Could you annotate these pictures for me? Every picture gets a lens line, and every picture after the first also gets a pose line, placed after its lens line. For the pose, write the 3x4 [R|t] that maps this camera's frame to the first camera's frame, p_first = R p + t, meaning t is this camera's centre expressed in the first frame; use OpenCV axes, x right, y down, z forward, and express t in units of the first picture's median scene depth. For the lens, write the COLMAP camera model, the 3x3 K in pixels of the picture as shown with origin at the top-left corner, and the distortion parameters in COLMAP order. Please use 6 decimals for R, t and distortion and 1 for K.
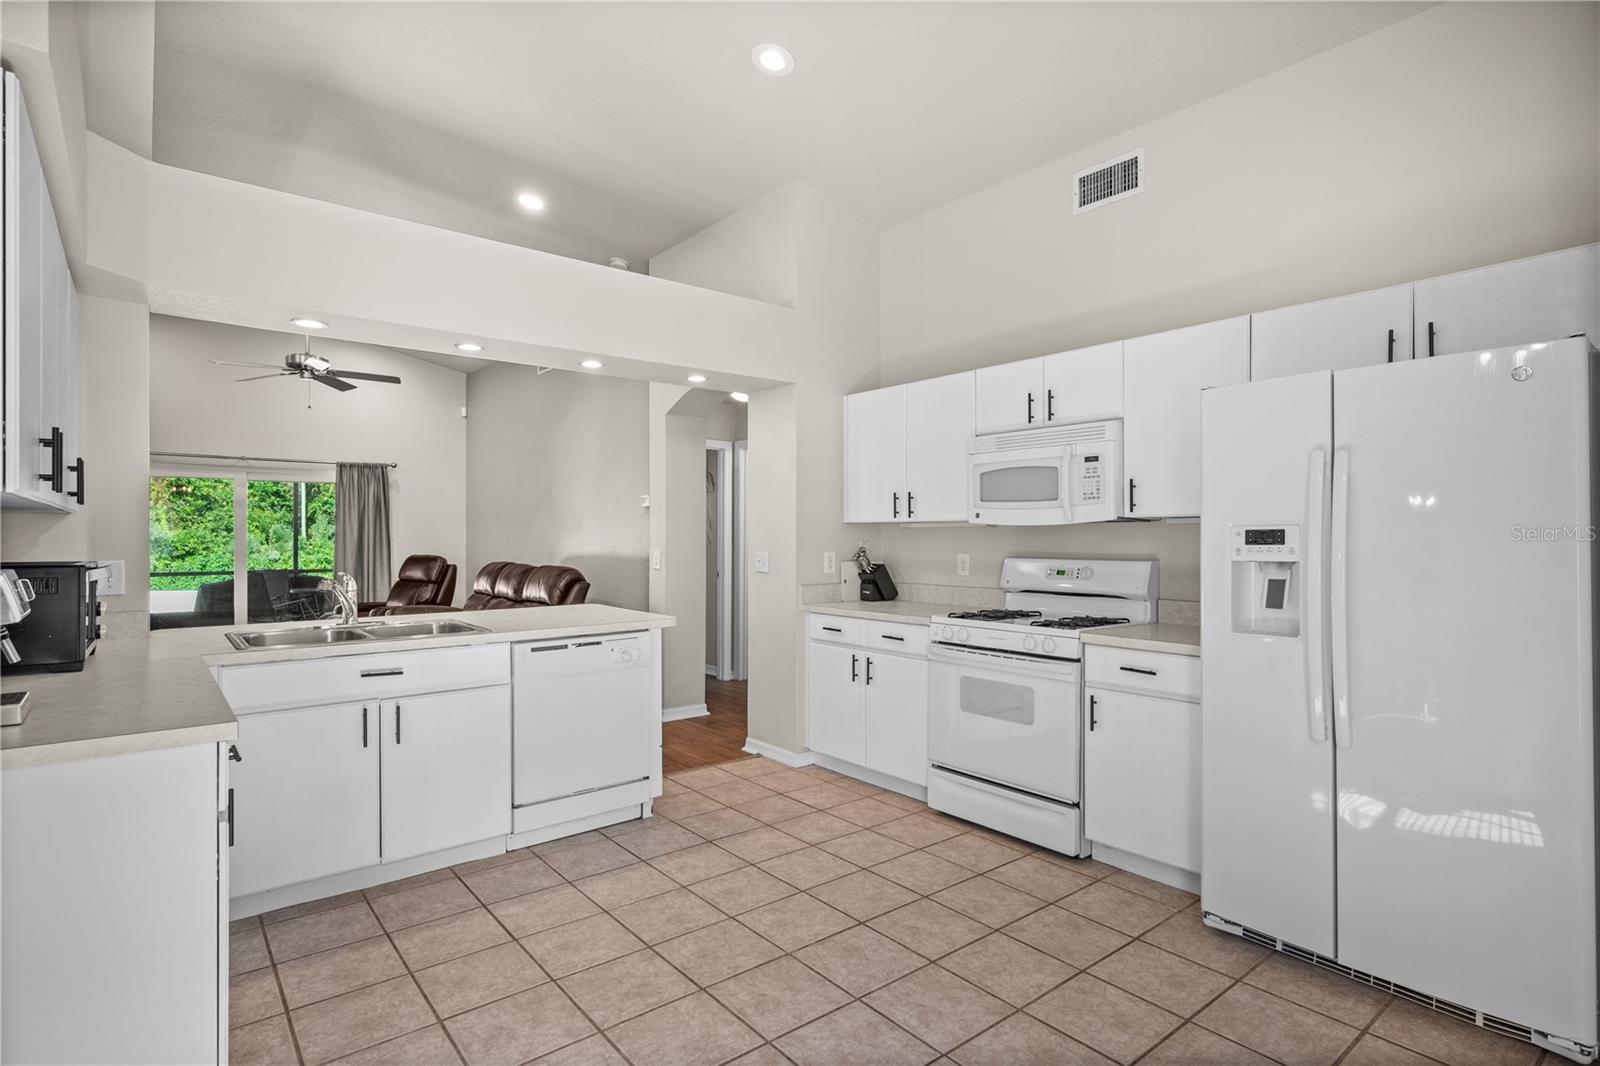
lens RADIAL K [[804.0, 0, 802.2], [0, 804.0, 535.2], [0, 0, 1]] dist [0.002727, 0.000616]
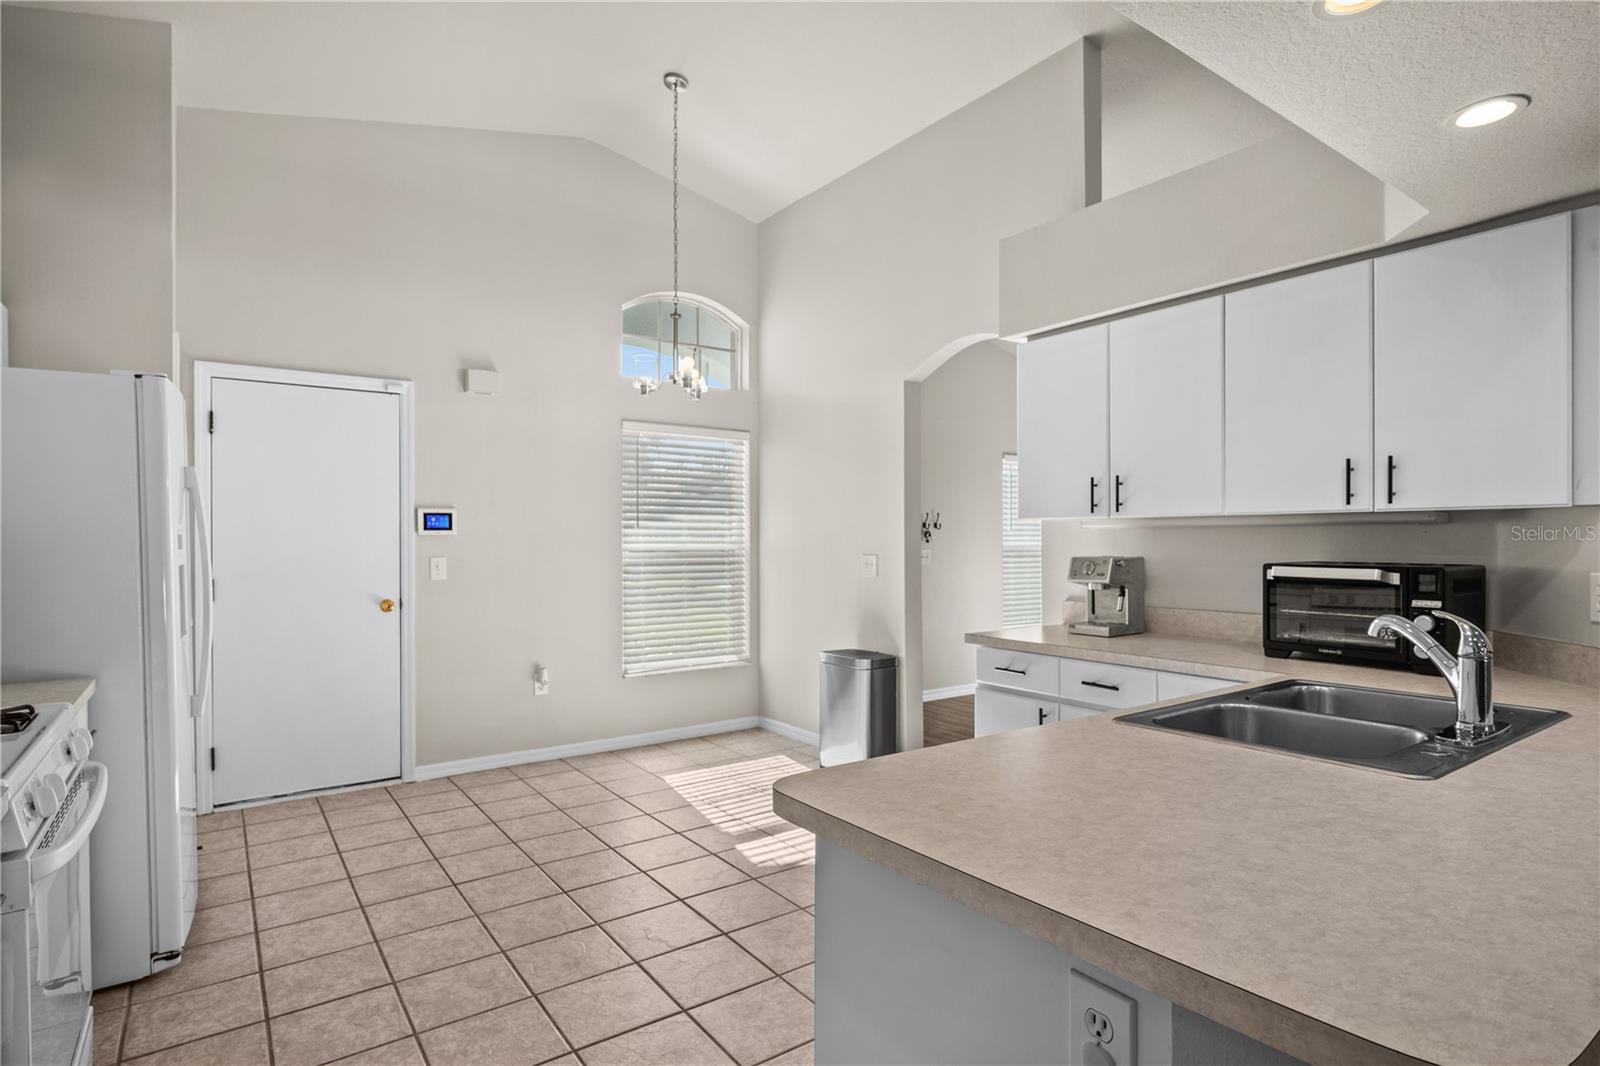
lens RADIAL K [[821.3, 0, 806.5], [0, 821.3, 537.1], [0, 0, 1]] dist [-0.018864, 0.022336]
pose [[-0.998309, 0.001464, 0.058119, -0.174739], [0.001179, 0.999987, -0.004937, 0.001440], [-0.058125, -0.004860, -0.998297, 1.226832]]
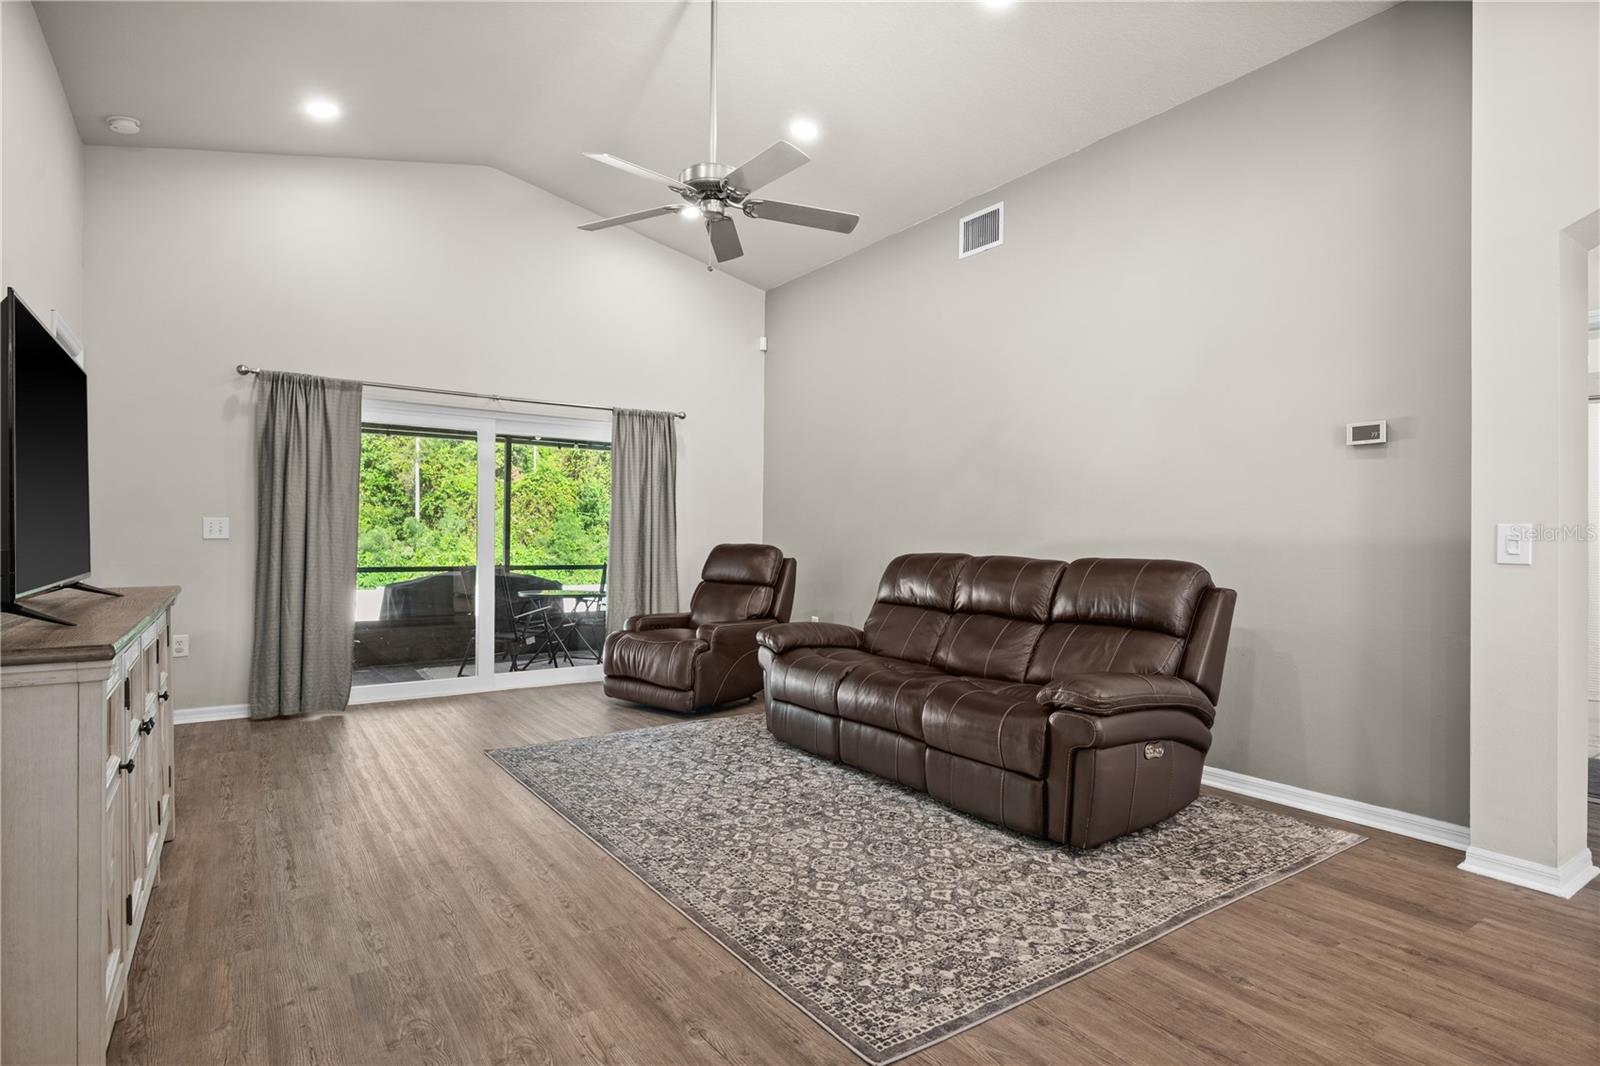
lens RADIAL K [[821.3, 0, 806.5], [0, 821.3, 537.1], [0, 0, 1]] dist [-0.018864, 0.022336]
pose [[0.997039, 0.007223, -0.076560, -0.792010], [-0.007417, 0.999970, -0.002253, 0.042566], [0.076541, 0.002815, 0.997062, 0.696795]]
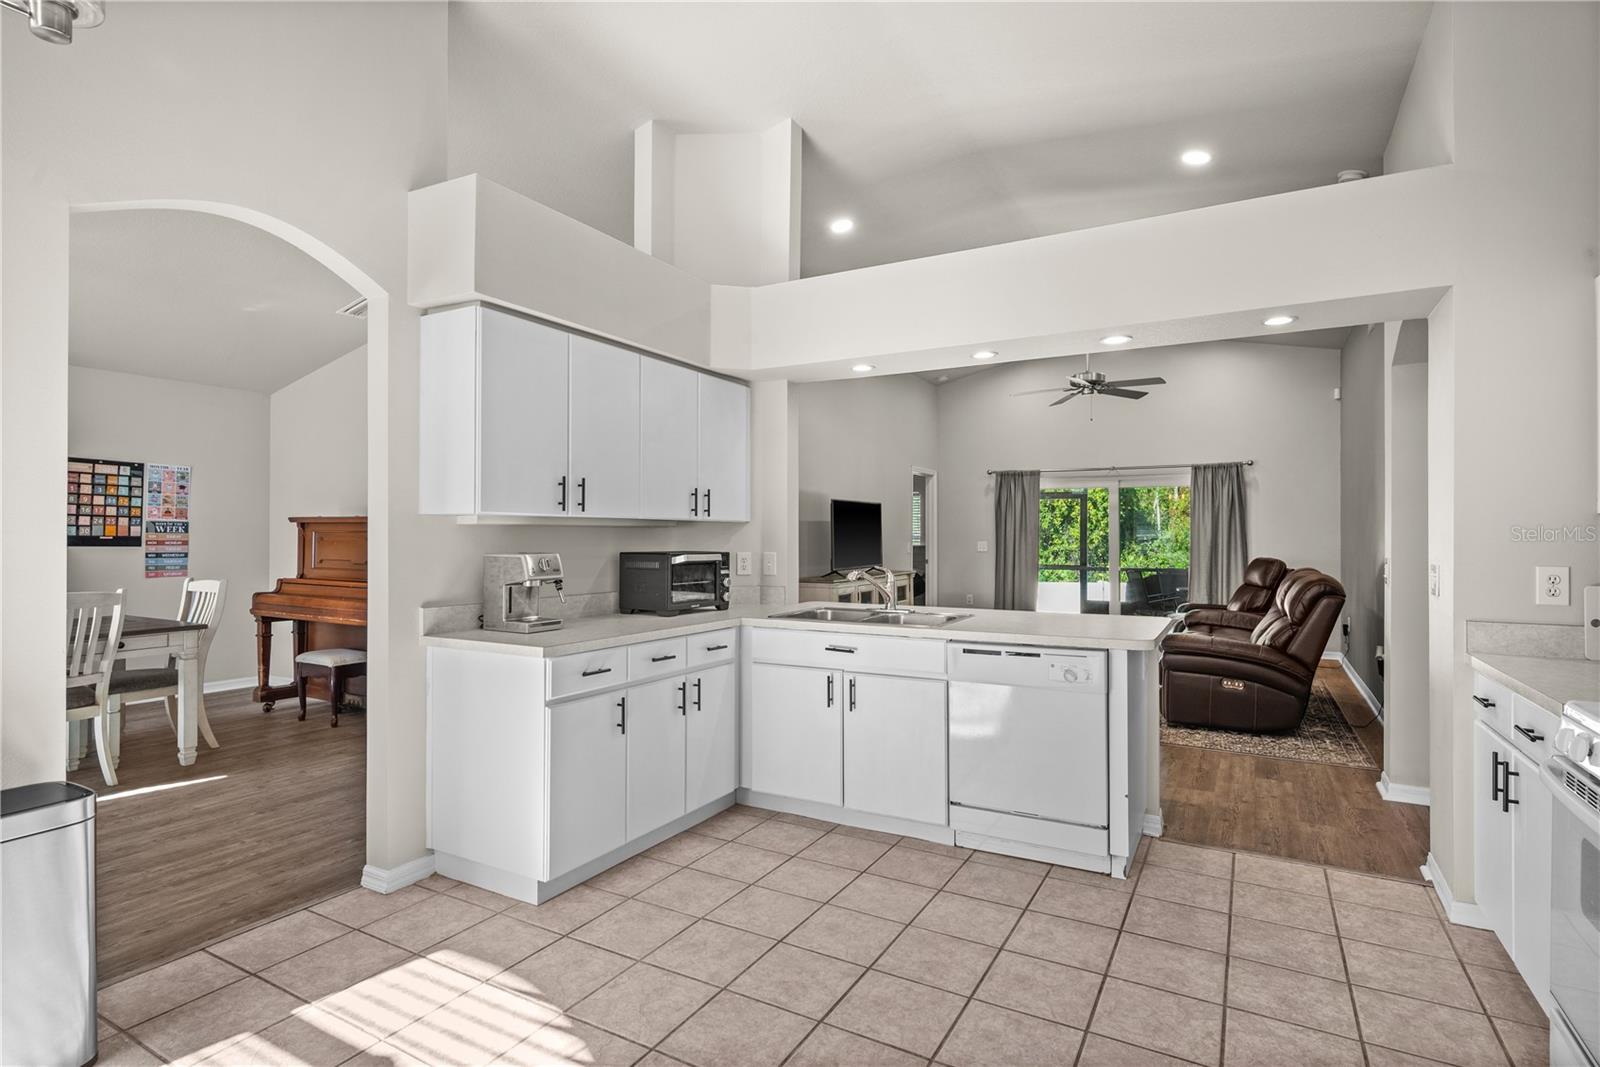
lens RADIAL K [[804.0, 0, 802.2], [0, 804.0, 535.7], [0, 0, 1]] dist [0.002727, 0.000616]
pose [[0.364701, -0.000250, -0.931125, 0.423692], [-0.001103, 0.999999, -0.000700, 0.000546], [0.931124, 0.001283, 0.364700, 0.367052]]
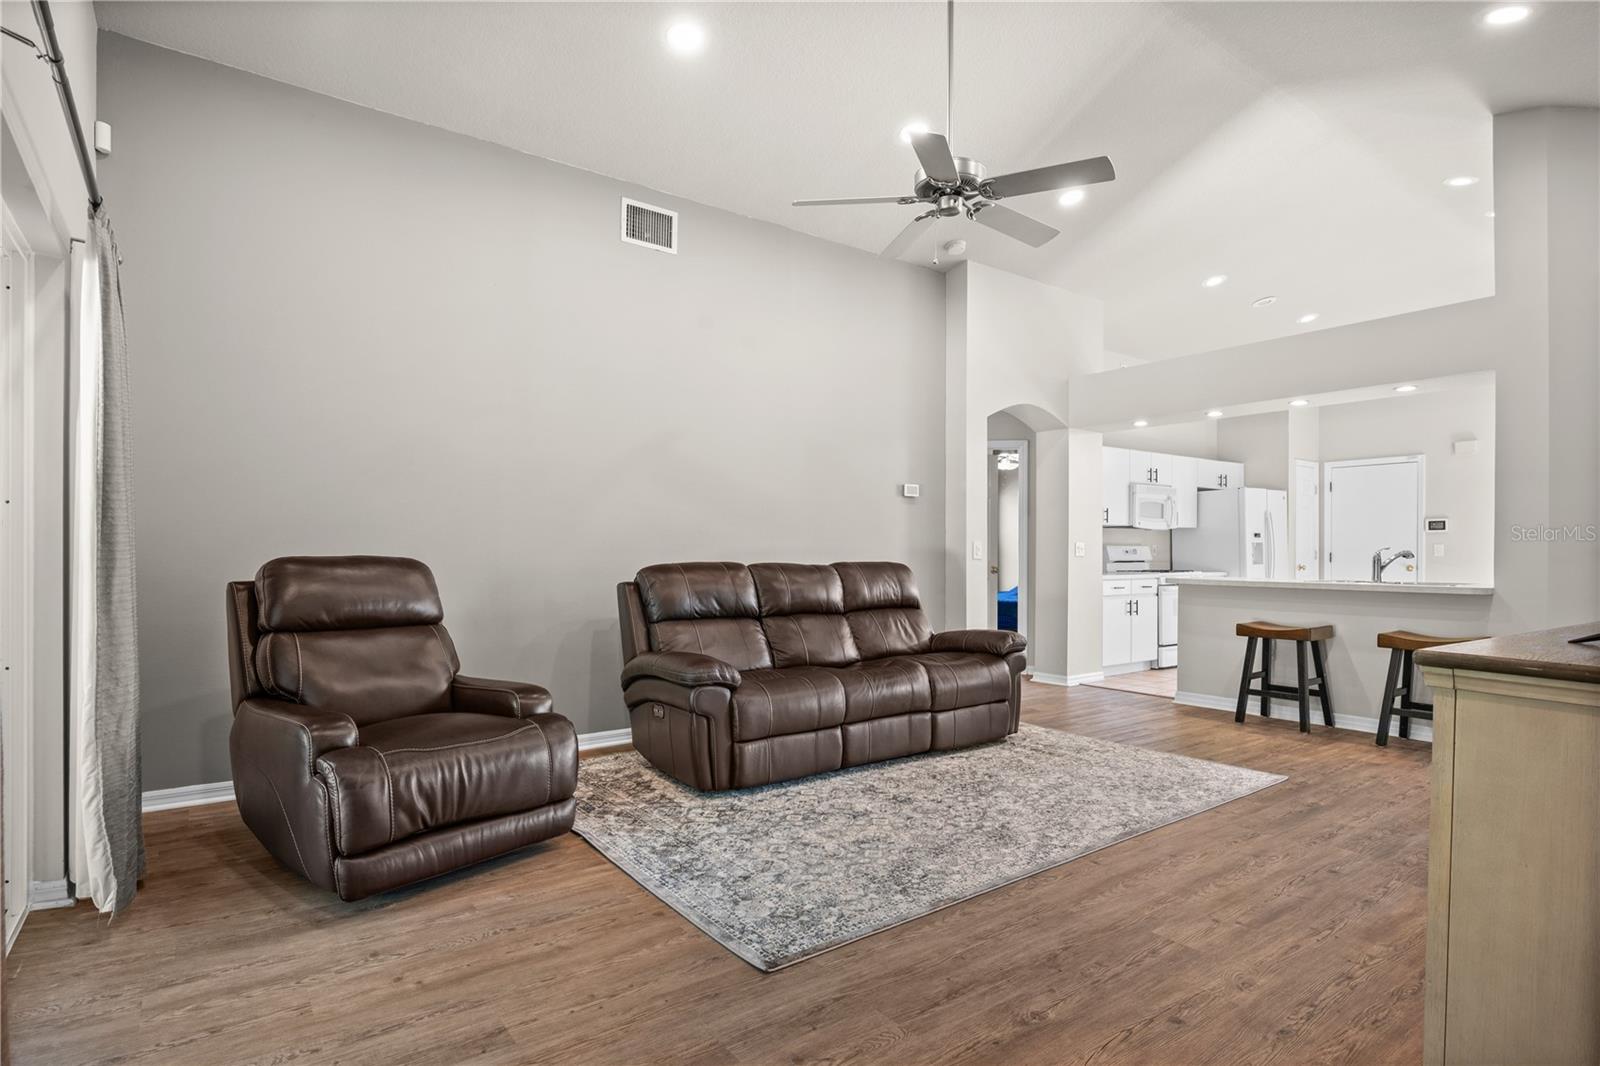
lens RADIAL K [[826.2, 0, 806.1], [0, 826.2, 552.9], [0, 0, 1]] dist [-0.002100, -0.000239]
pose [[0.048684, -0.002541, 0.998811, -1.828116], [-0.003403, 0.999991, 0.002710, 0.045154], [-0.998808, -0.003531, 0.048675, 1.676455]]
